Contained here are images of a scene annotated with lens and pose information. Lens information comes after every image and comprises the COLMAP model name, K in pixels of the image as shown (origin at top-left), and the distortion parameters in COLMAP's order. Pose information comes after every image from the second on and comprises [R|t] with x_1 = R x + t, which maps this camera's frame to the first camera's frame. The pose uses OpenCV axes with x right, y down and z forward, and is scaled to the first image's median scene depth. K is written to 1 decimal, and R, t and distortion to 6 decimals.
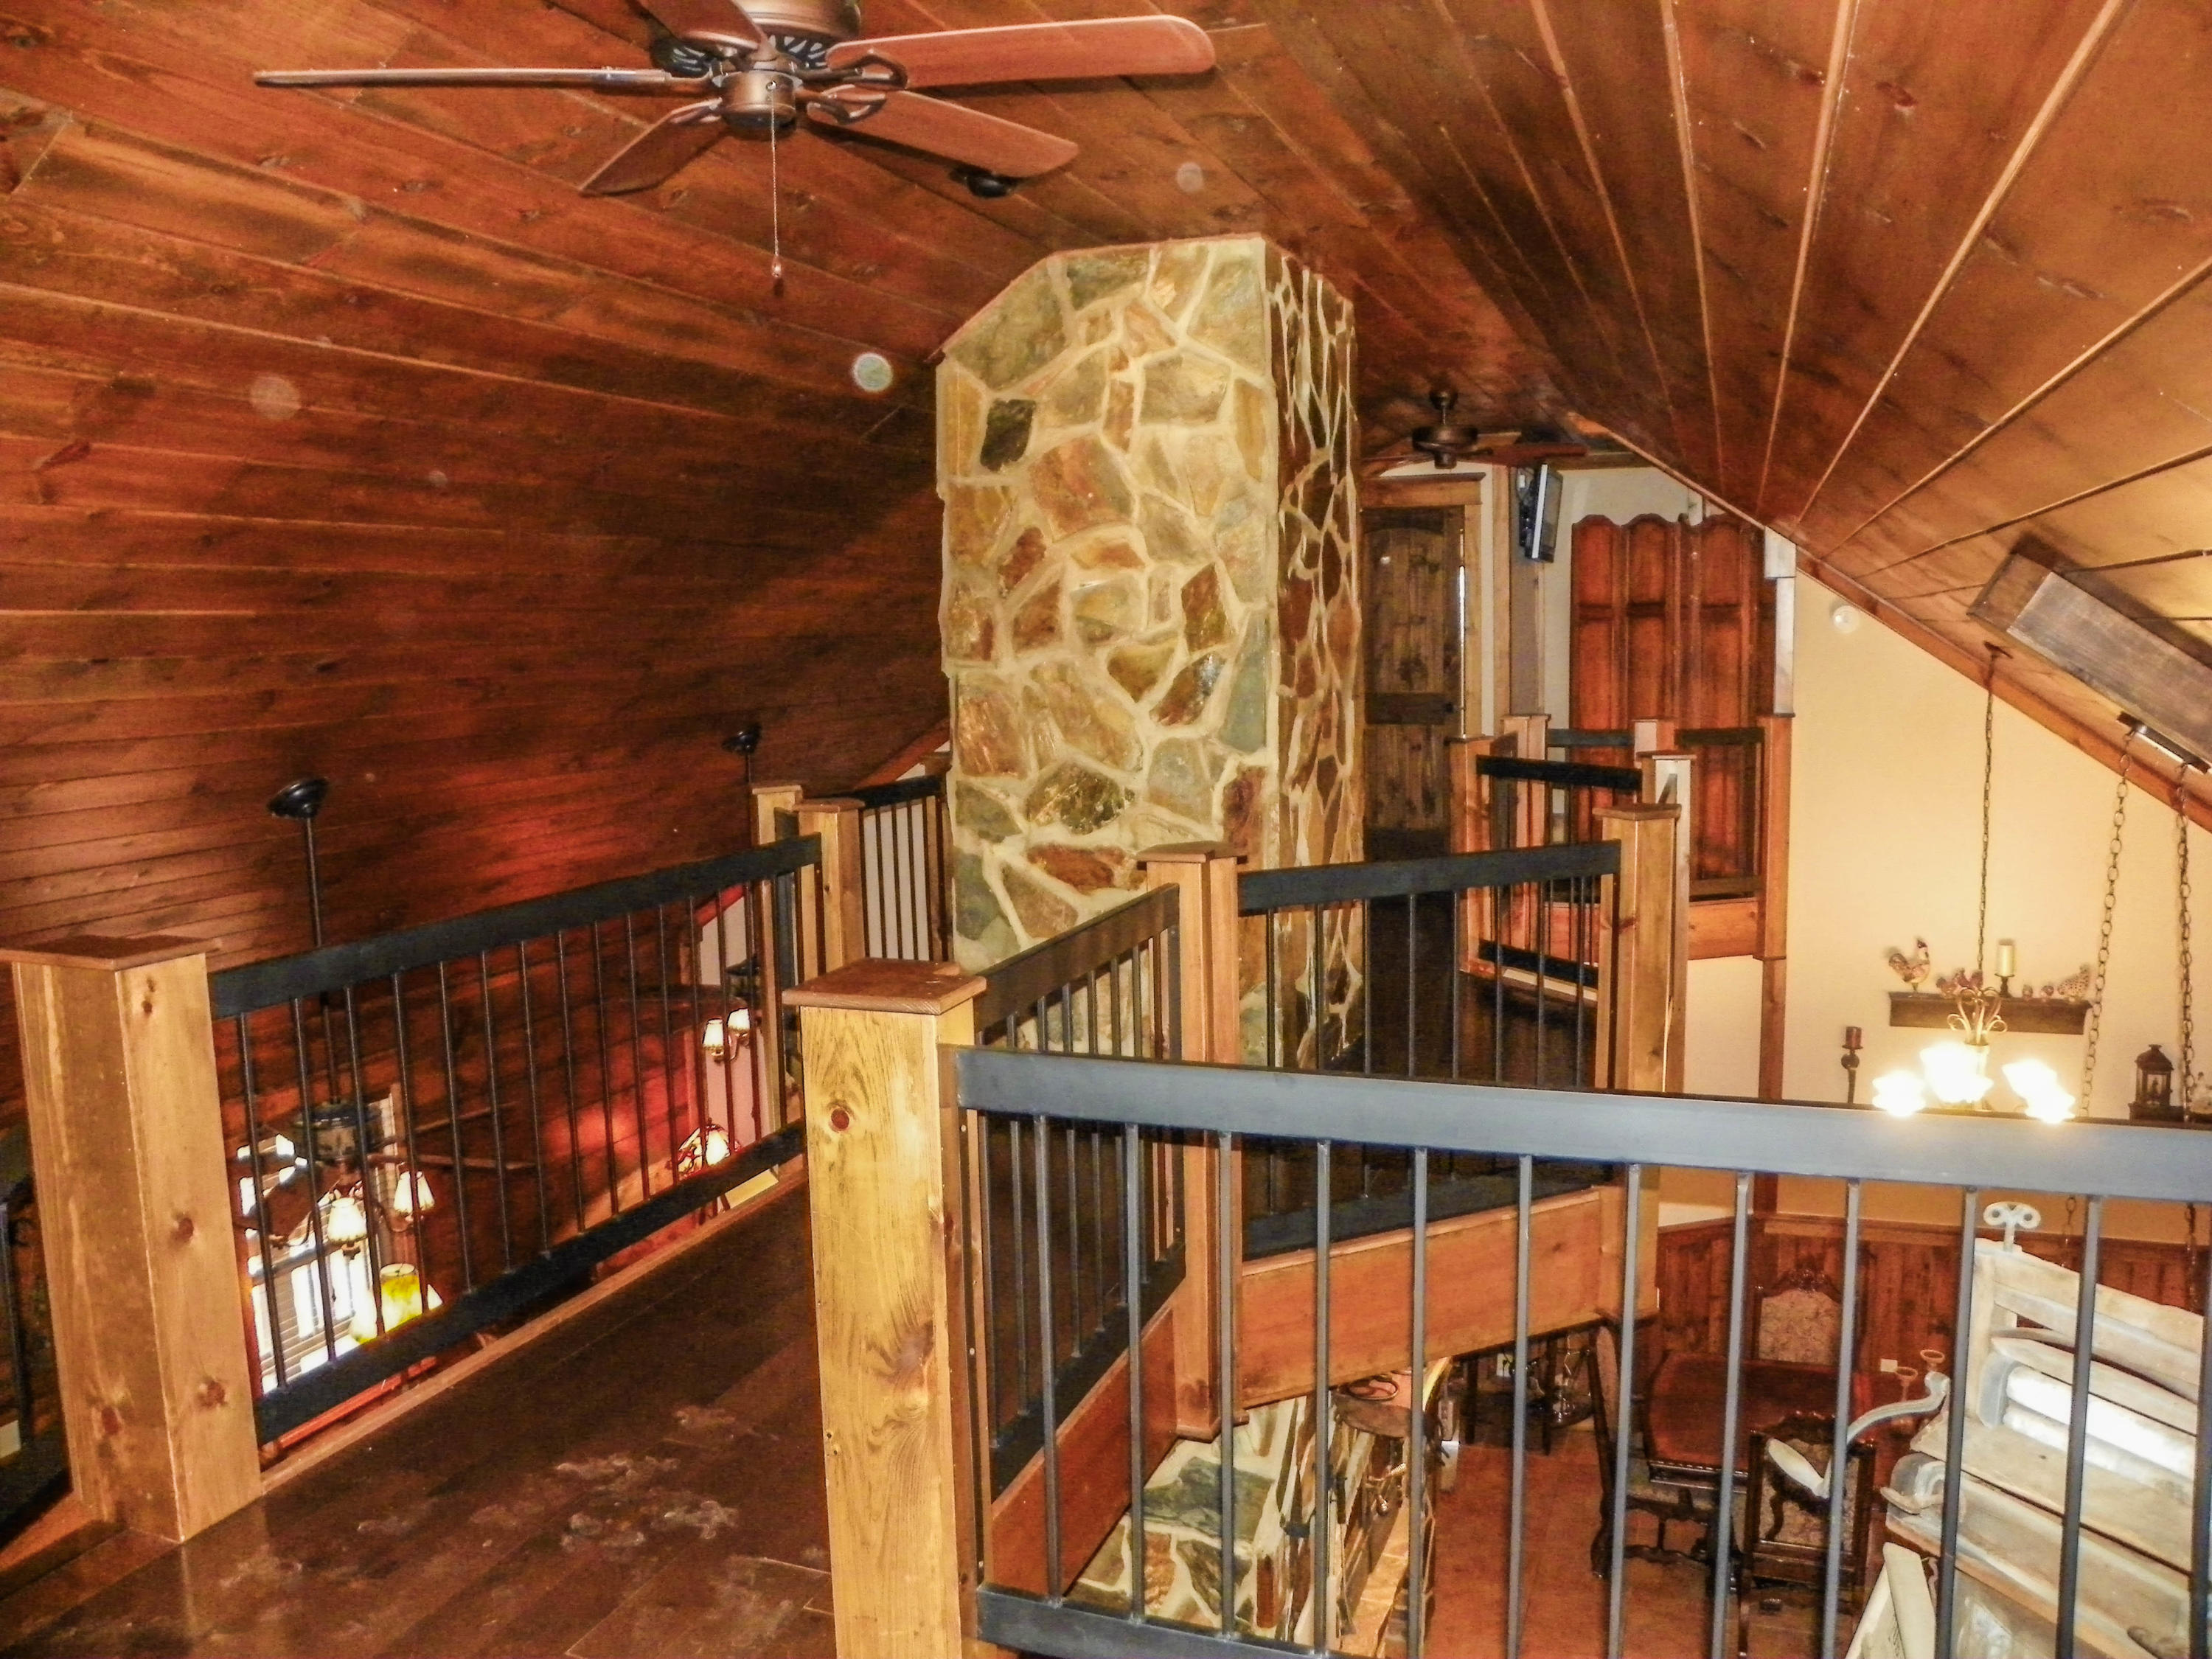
lens RADIAL K [[1668.0, 0, 1106.2], [0, 1668.0, 820.1], [0, 0, 1]] dist [-0.131711, 0.069727]
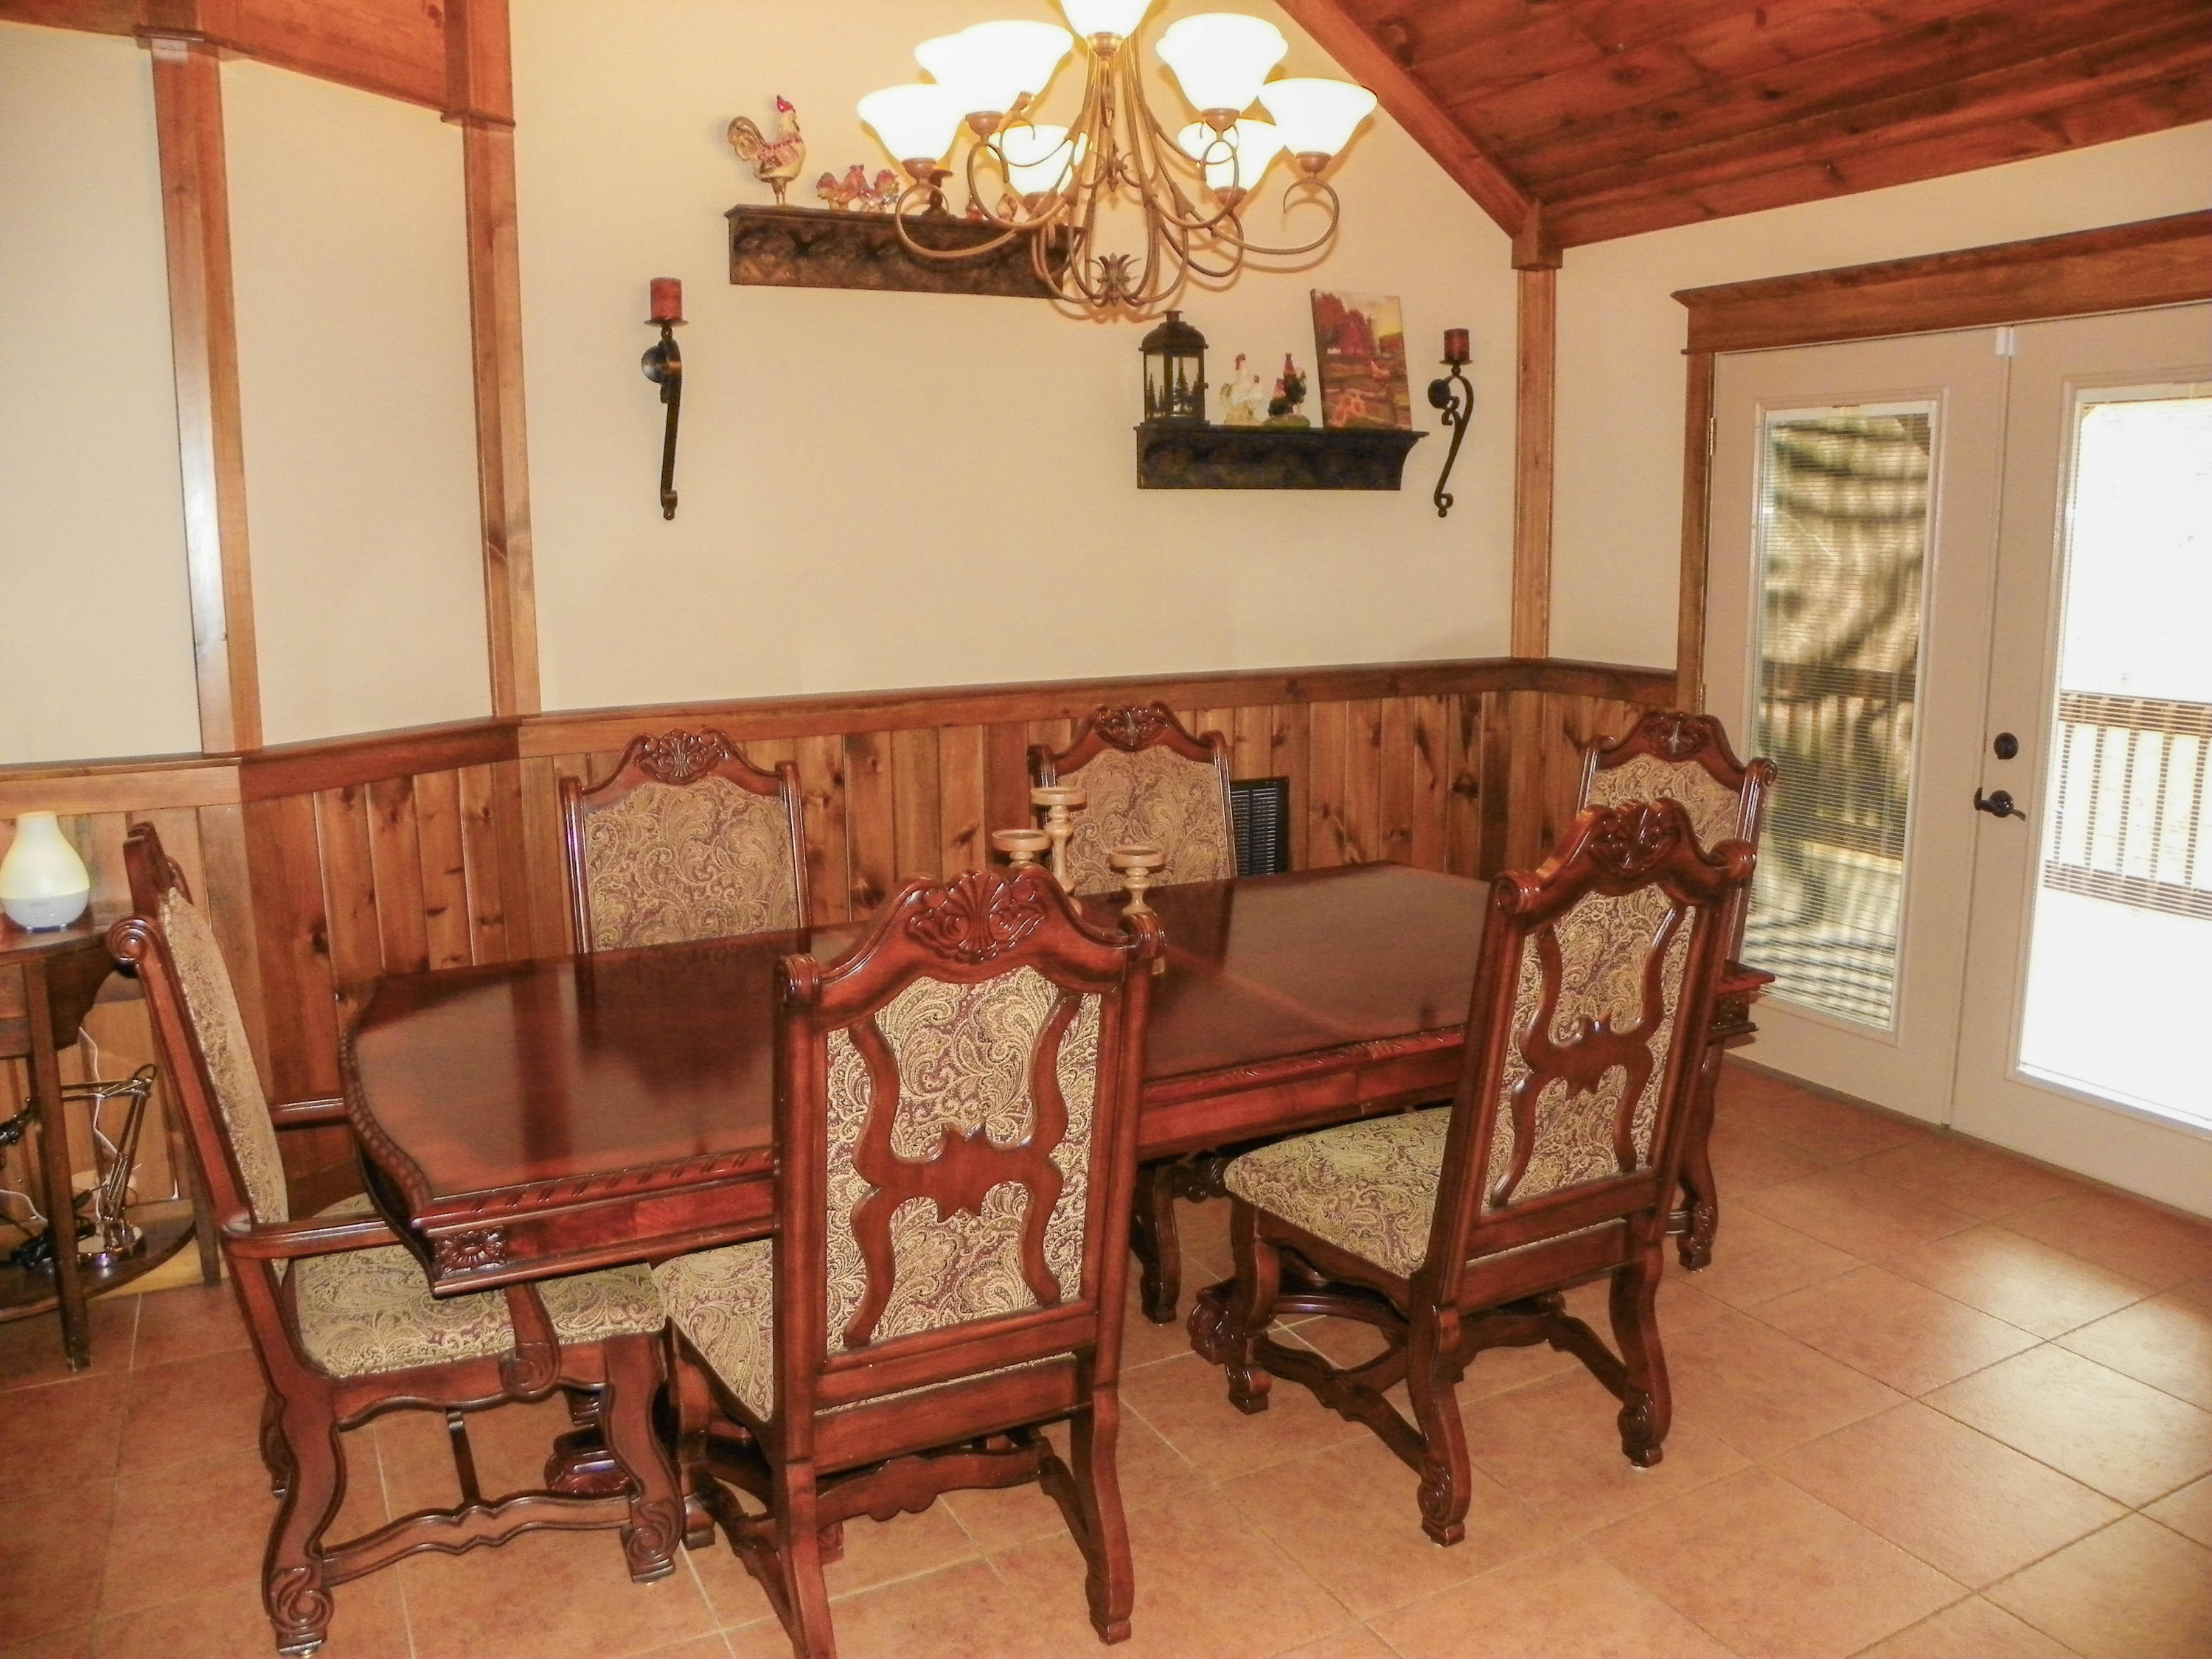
lens RADIAL K [[1668.0, 0, 1113.2], [0, 1668.0, 838.1], [0, 0, 1]] dist [-0.131711, 0.069727]
pose [[0.656900, -0.122374, 0.743980, 0.175158], [0.075809, 0.992460, 0.096309, 0.256857], [-0.750157, -0.006865, 0.661224, 0.595901]]
